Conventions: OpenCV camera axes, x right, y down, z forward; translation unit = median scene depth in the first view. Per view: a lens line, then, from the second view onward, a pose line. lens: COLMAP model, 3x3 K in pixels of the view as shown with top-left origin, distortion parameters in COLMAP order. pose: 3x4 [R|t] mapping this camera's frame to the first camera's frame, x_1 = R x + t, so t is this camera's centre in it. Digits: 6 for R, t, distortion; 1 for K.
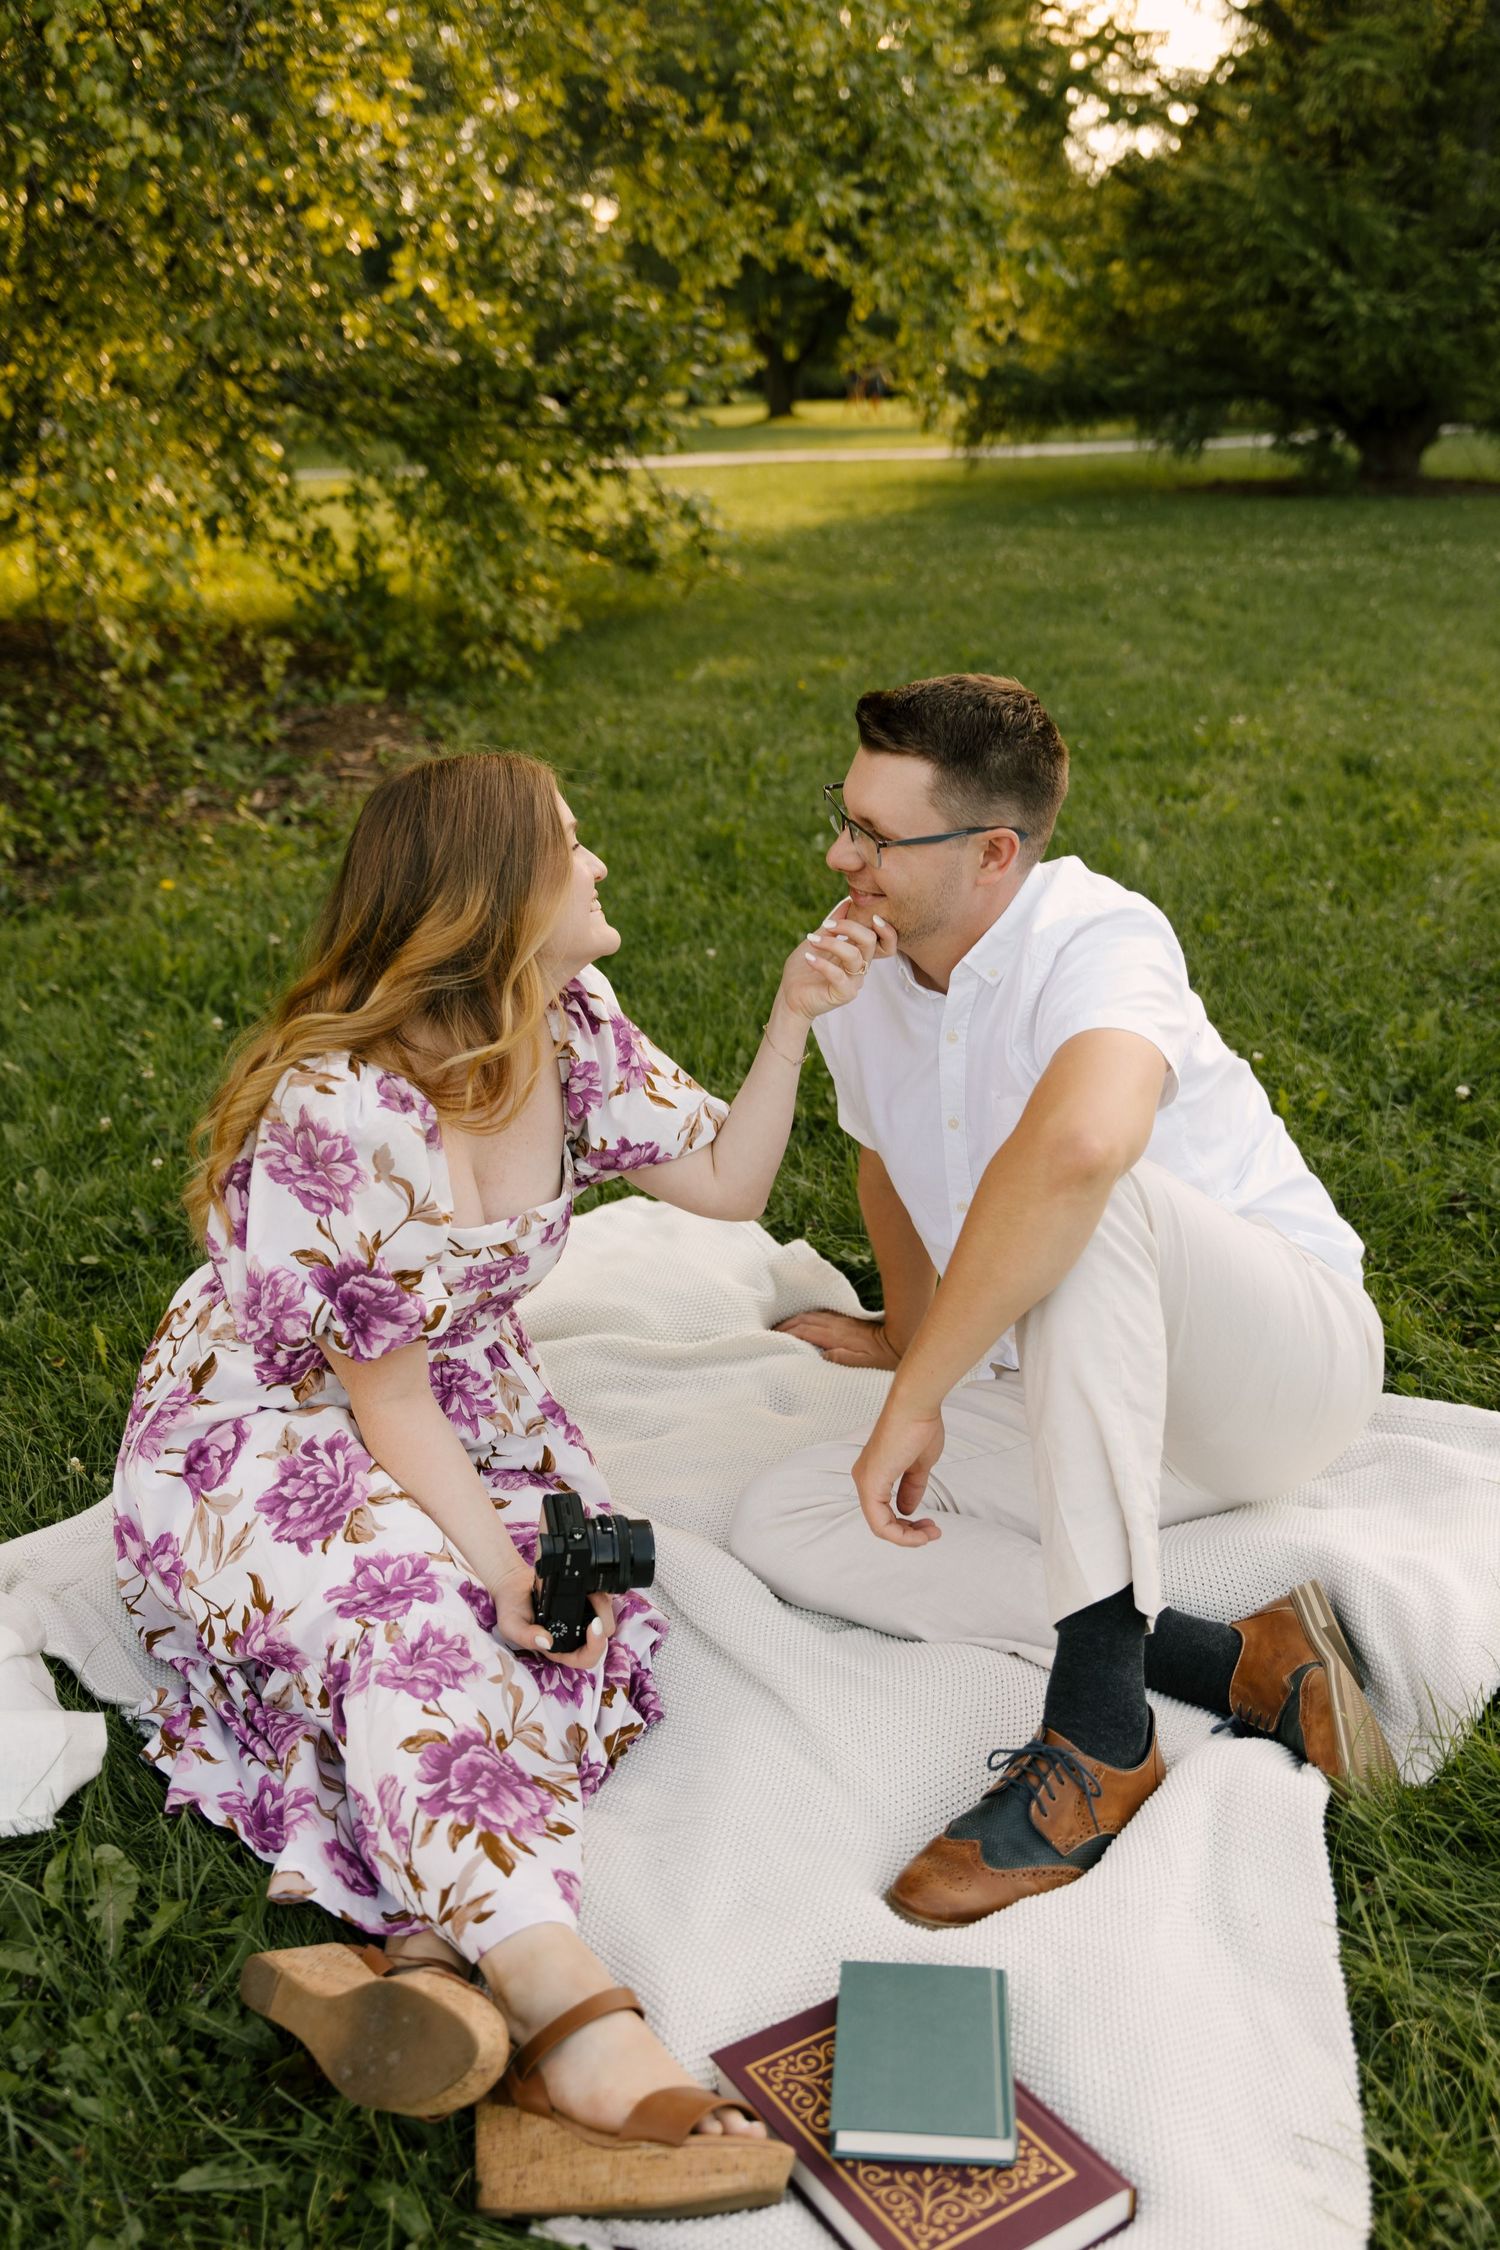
lens RADIAL K [[1963.6, 0, 757.1], [0, 1963.6, 1123.3], [0, 0, 1]] dist [-0.001534, 0.008862]
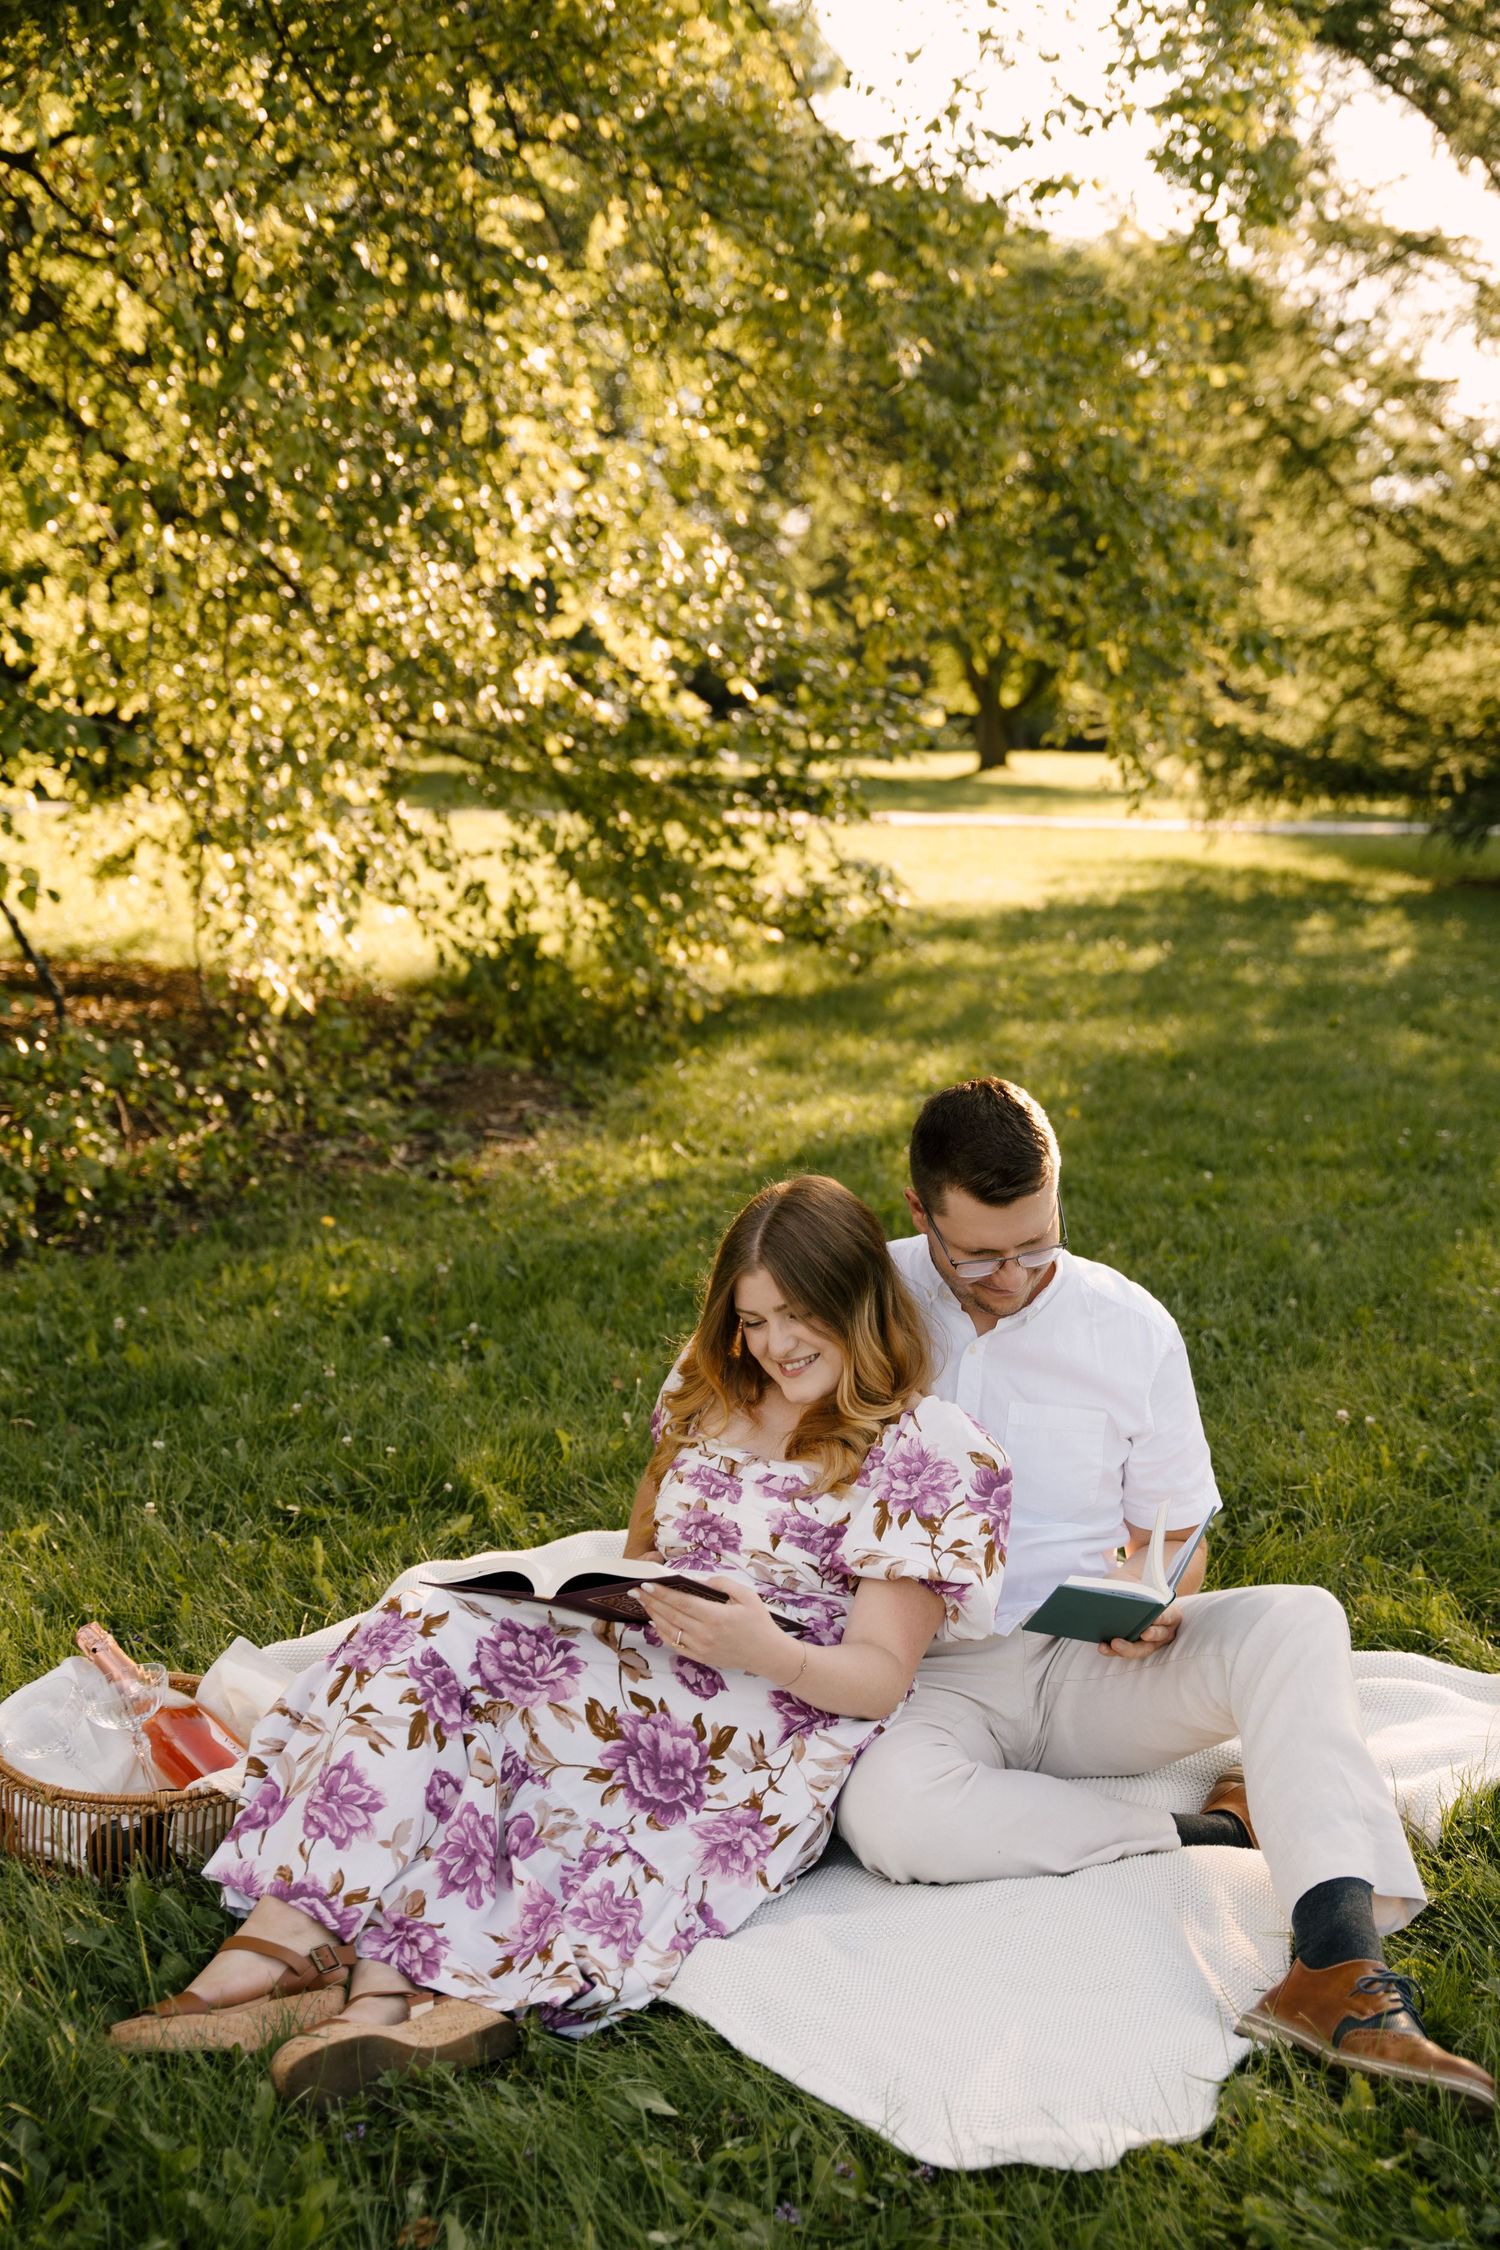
lens RADIAL K [[2544.2, 0, 749.2], [0, 2544.2, 1126.1], [0, 0, 1]] dist [0.010900, 0.000000]
pose [[0.995349, 0.057595, -0.077226, 0.007748], [-0.071937, 0.977531, -0.198139, 0.040643], [0.064079, 0.202773, 0.977127, -0.150505]]
